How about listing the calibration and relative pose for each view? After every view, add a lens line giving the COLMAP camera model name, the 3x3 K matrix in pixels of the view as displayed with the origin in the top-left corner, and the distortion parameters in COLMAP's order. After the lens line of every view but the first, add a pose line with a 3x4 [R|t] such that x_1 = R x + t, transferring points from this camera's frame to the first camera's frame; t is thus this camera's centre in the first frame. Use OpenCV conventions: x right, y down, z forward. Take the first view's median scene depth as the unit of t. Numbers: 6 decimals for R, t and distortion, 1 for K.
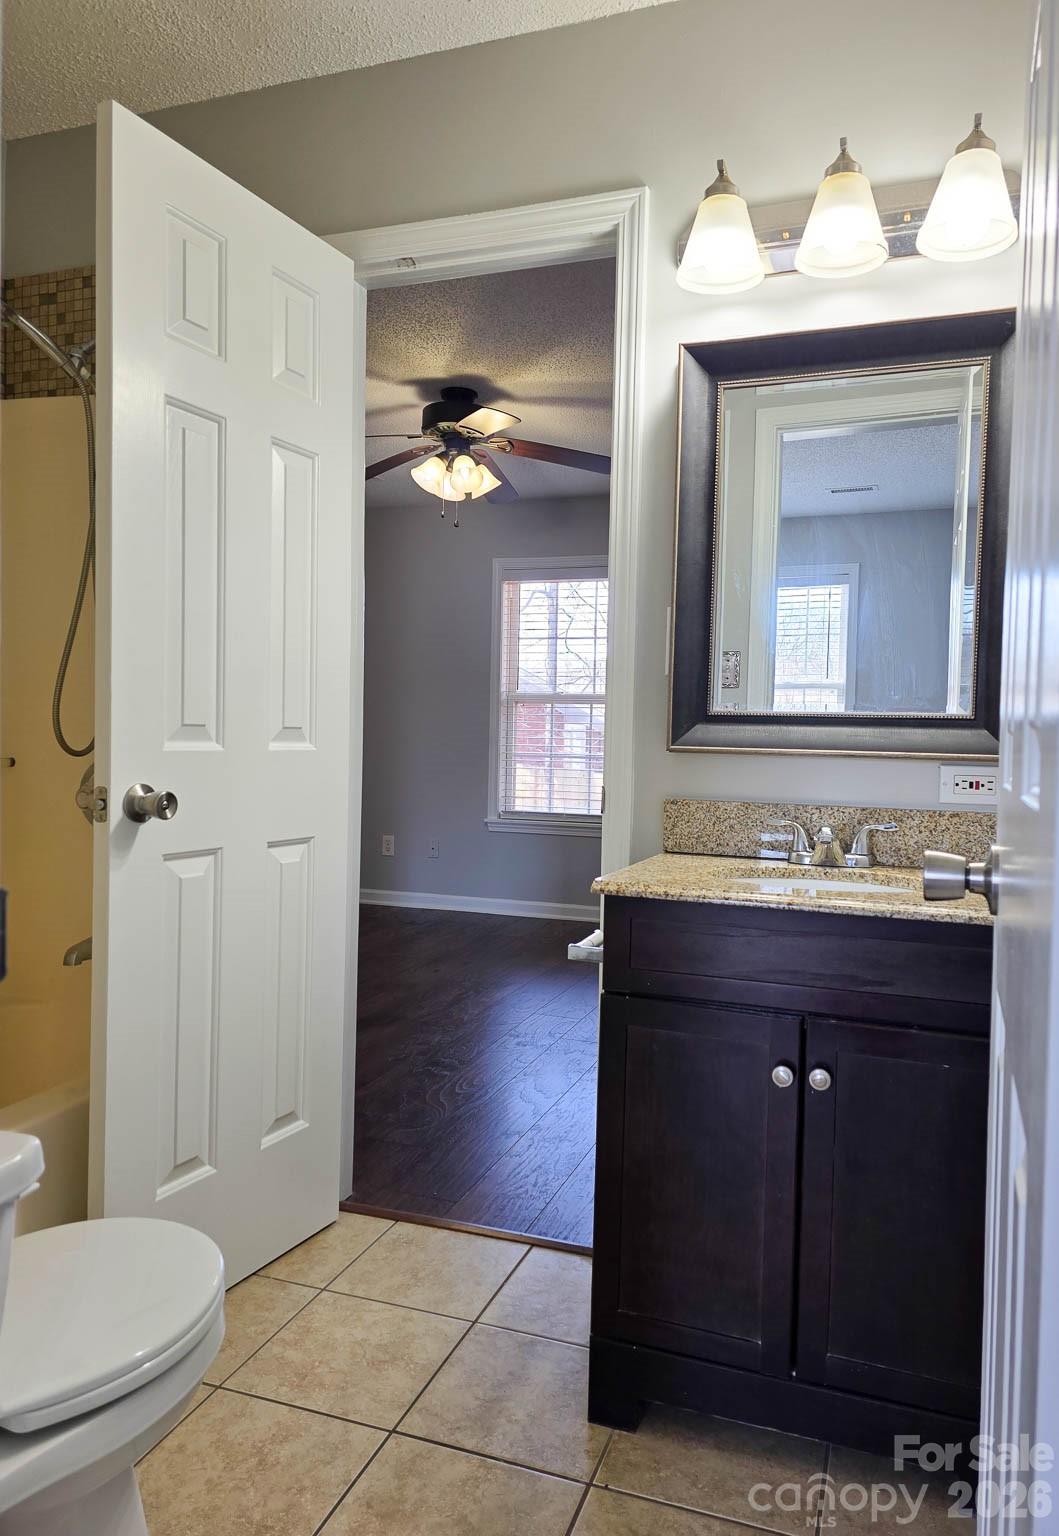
lens RADIAL K [[1044.0, 0, 565.8], [0, 1044.0, 767.9], [0, 0, 1]] dist [0.021917, 0.000379]
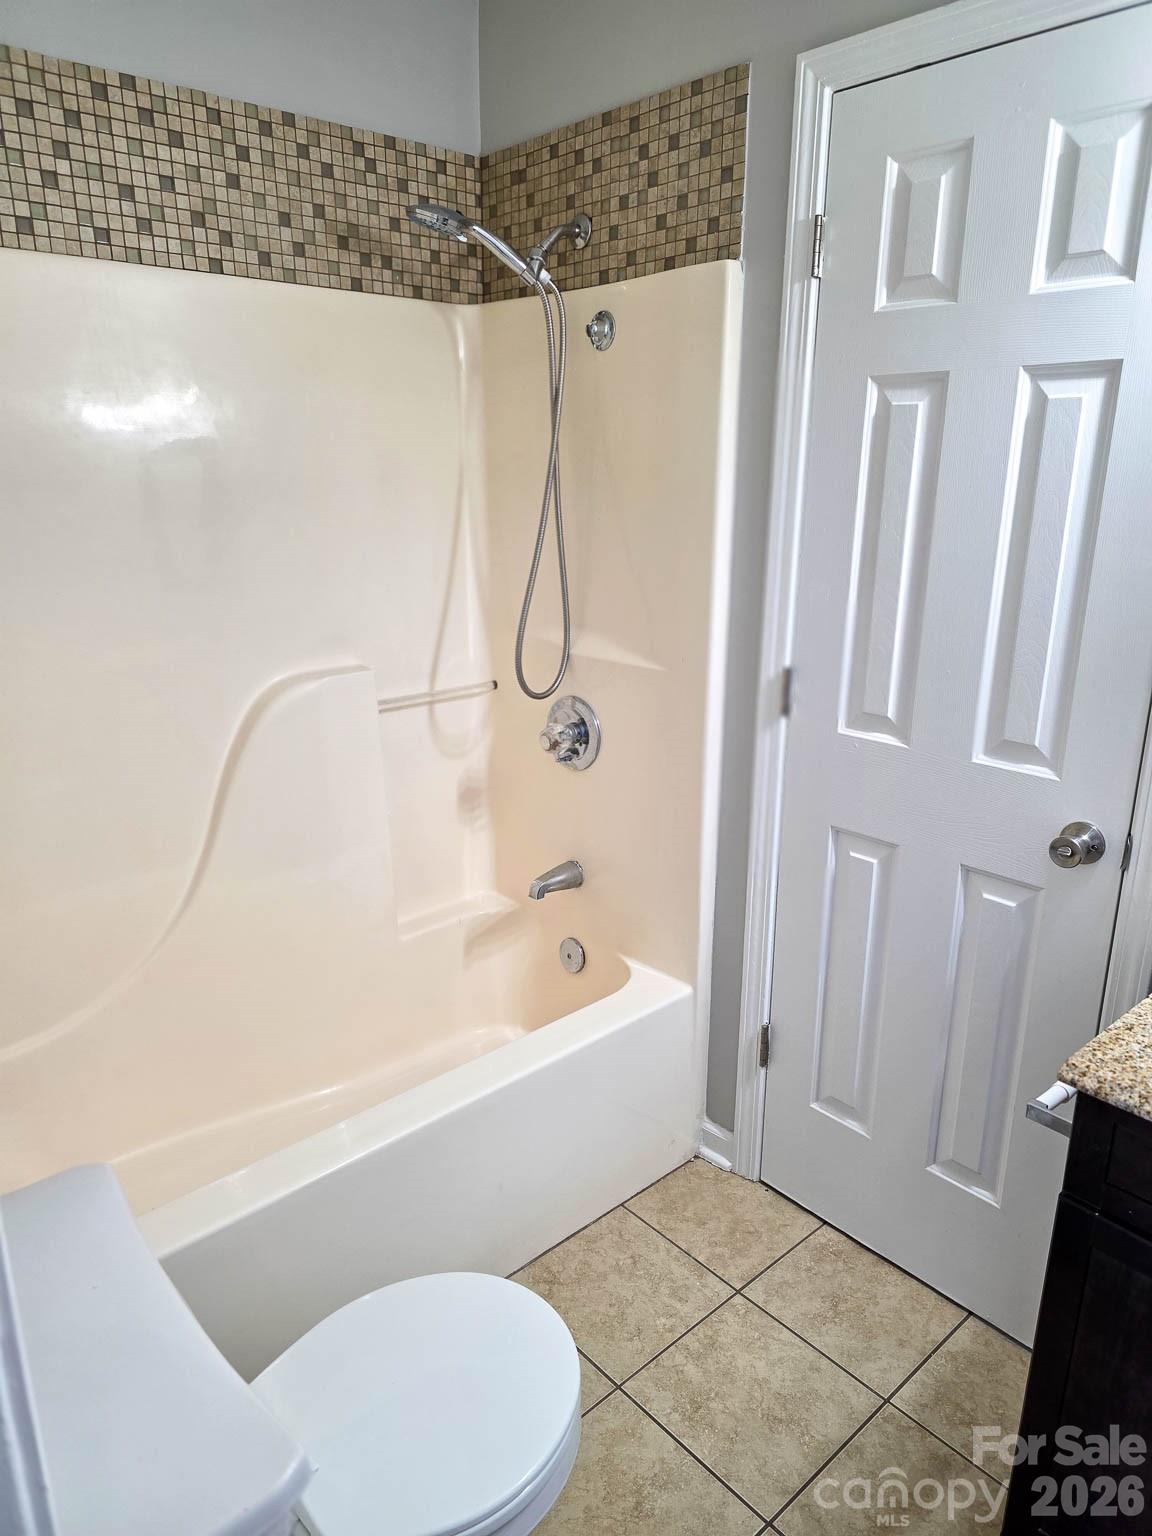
lens RADIAL K [[1039.4, 0, 569.0], [0, 1039.4, 769.2], [0, 0, 1]] dist [0.063742, -0.057723]
pose [[0.868967, 0.124719, -0.478896, 0.043674], [-0.001047, 0.968182, 0.250244, -0.228039], [0.494868, -0.216953, 0.841449, 0.202222]]
